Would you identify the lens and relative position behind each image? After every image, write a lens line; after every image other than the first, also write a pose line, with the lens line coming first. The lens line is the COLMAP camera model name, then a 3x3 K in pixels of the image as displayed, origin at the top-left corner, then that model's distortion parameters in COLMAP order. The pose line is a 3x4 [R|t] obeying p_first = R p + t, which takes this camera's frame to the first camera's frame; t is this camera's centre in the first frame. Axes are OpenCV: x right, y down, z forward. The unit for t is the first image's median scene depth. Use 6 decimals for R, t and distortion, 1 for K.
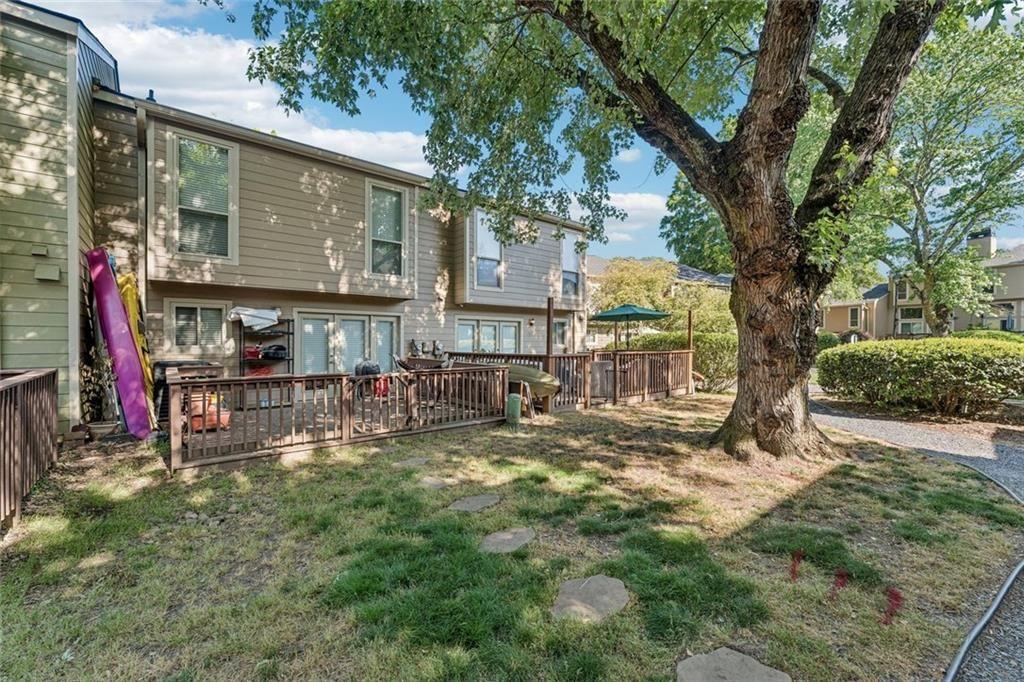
lens RADIAL K [[413.0, 0, 496.4], [0, 413.0, 344.4], [0, 0, 1]] dist [-0.002028, -0.000075]
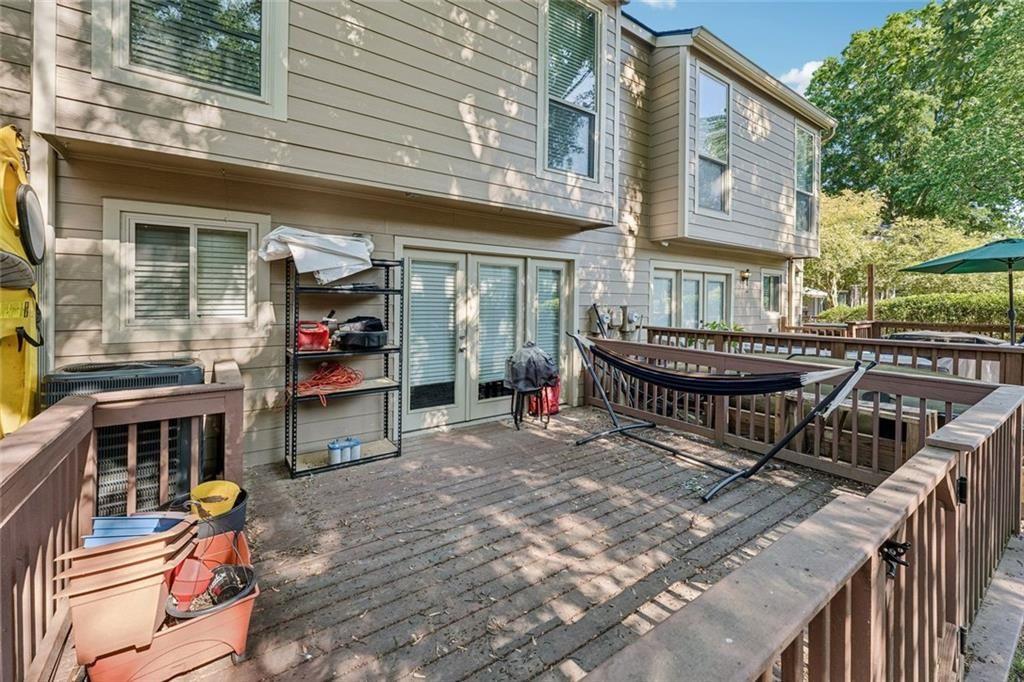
lens RADIAL K [[413.0, 0, 496.2], [0, 413.0, 300.0], [0, 0, 1]] dist [-0.002028, -0.000075]
pose [[0.996664, 0.007863, -0.081230, -0.387275], [-0.008474, 0.999938, -0.007180, -0.016592], [0.081169, 0.007844, 0.996670, 0.617953]]
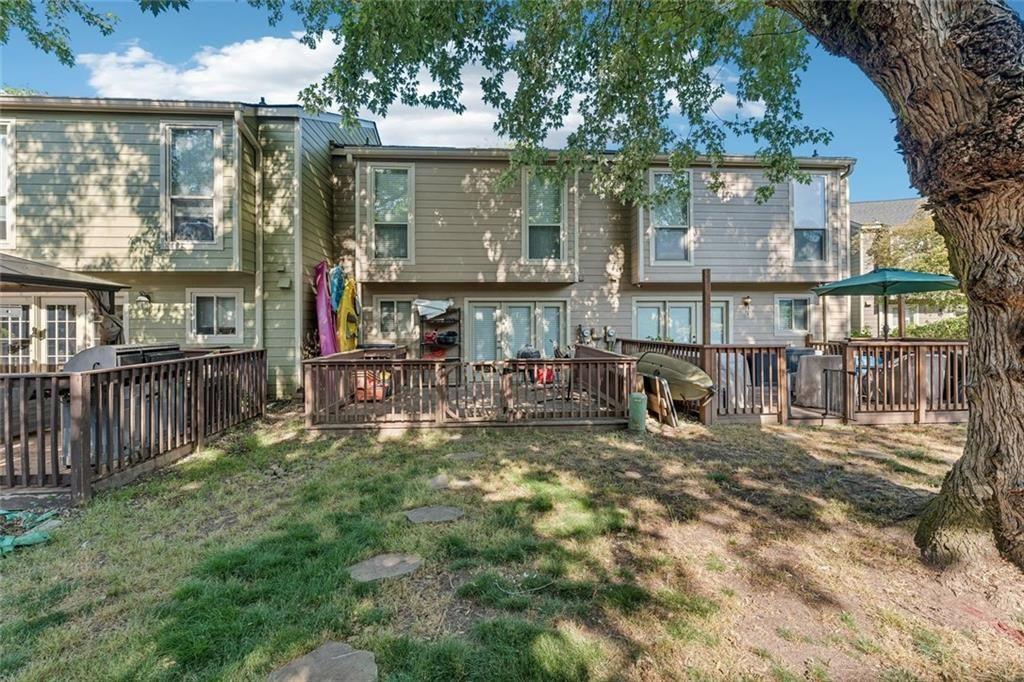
lens RADIAL K [[413.0, 0, 513.0], [0, 413.0, 328.9], [0, 0, 1]] dist [-0.002028, -0.000075]
pose [[0.814632, 0.000049, -0.579978, 0.301328], [0.002766, 0.999988, 0.003970, -0.009341], [0.579972, -0.004838, 0.814622, 0.187539]]
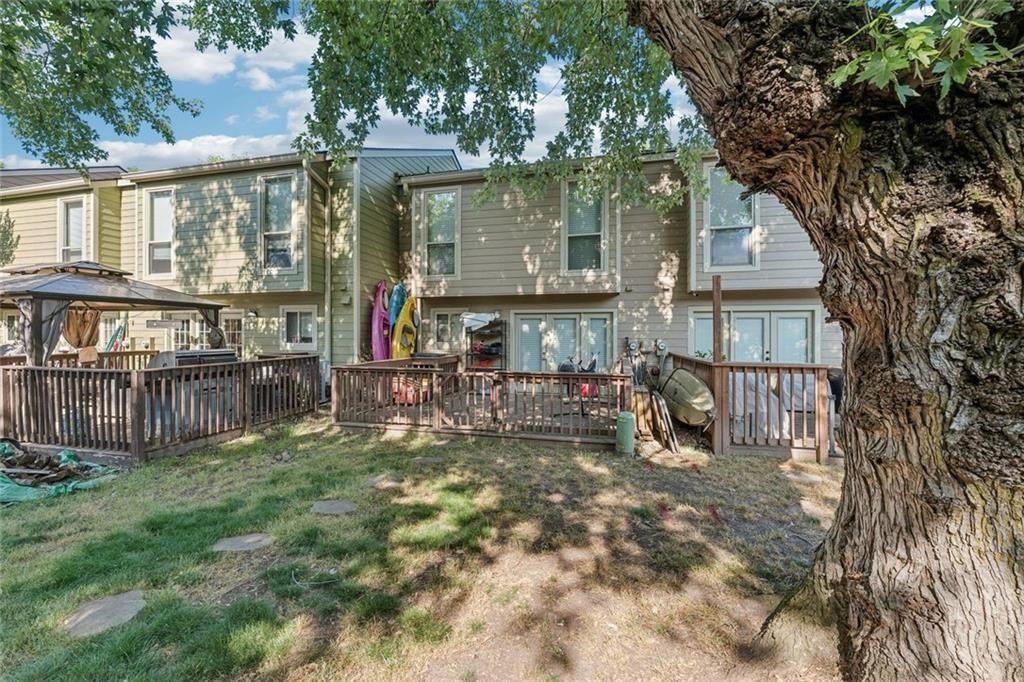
lens RADIAL K [[413.0, 0, 518.1], [0, 413.0, 336.4], [0, 0, 1]] dist [-0.002028, -0.000075]
pose [[0.596412, 0.000376, -0.802678, 0.504478], [-0.006706, 0.999967, -0.004515, -0.012838], [0.802651, 0.008076, 0.596395, 0.380636]]
